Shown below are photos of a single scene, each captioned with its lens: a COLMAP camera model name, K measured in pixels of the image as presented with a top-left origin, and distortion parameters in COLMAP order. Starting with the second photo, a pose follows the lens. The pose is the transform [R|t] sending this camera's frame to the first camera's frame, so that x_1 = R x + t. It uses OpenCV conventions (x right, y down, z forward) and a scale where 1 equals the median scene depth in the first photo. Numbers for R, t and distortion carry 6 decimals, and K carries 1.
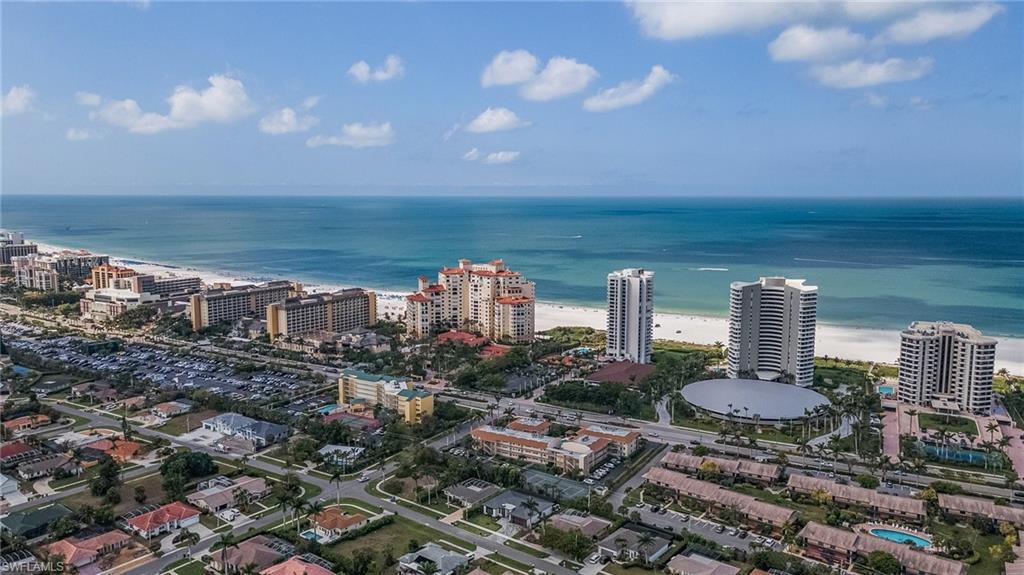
lens RADIAL K [[752.4, 0, 501.3], [0, 752.4, 287.7], [0, 0, 1]] dist [0.039716, -0.000372]
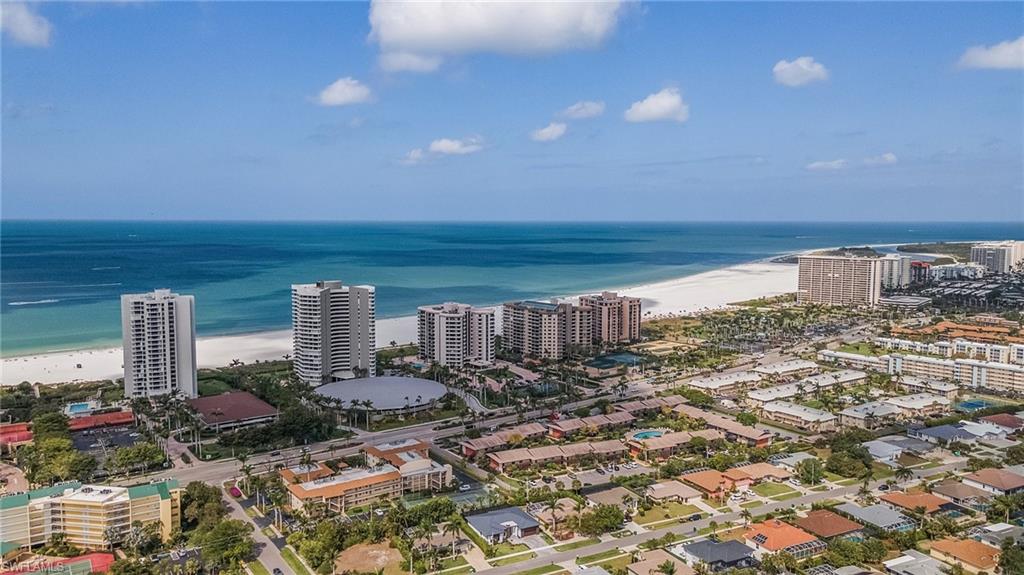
lens RADIAL K [[752.4, 0, 501.3], [0, 752.4, 287.7], [0, 0, 1]] dist [0.039716, -0.000372]
pose [[0.411268, -0.089957, 0.907065, -0.546886], [0.112824, 0.992490, 0.047274, -0.030714], [-0.904505, 0.082896, 0.418328, 0.398926]]
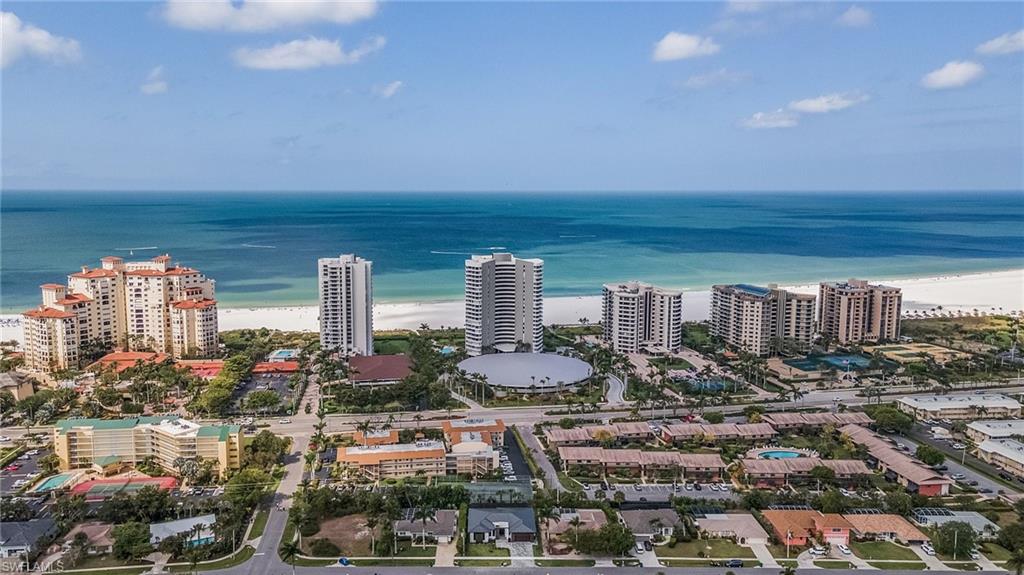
lens RADIAL K [[763.1, 0, 479.8], [0, 763.1, 289.8], [0, 0, 1]] dist [0.033036, -0.002121]
pose [[0.783441, -0.087691, 0.615248, -0.348005], [0.080914, 0.995961, 0.038920, -0.007226], [-0.616176, 0.019290, 0.787372, 0.220093]]
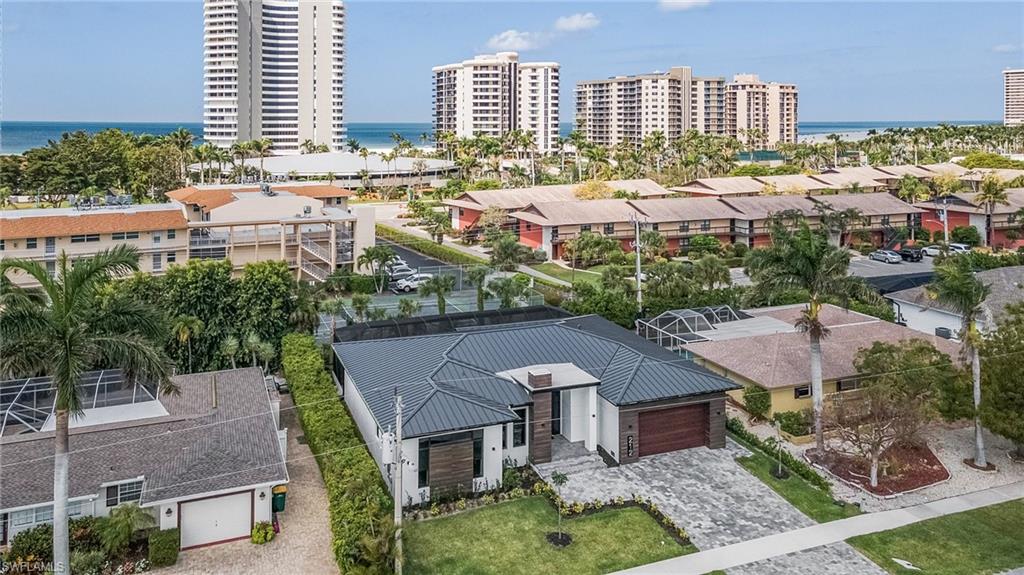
lens RADIAL K [[784.8, 0, 511.3], [0, 784.8, 122.9], [0, 0, 1]] dist [0.029591, -0.004100]
pose [[0.492256, -0.003645, 0.870443, -0.092328], [0.109763, 0.992269, -0.057918, 0.164767], [-0.863502, 0.124053, 0.488850, 0.617390]]
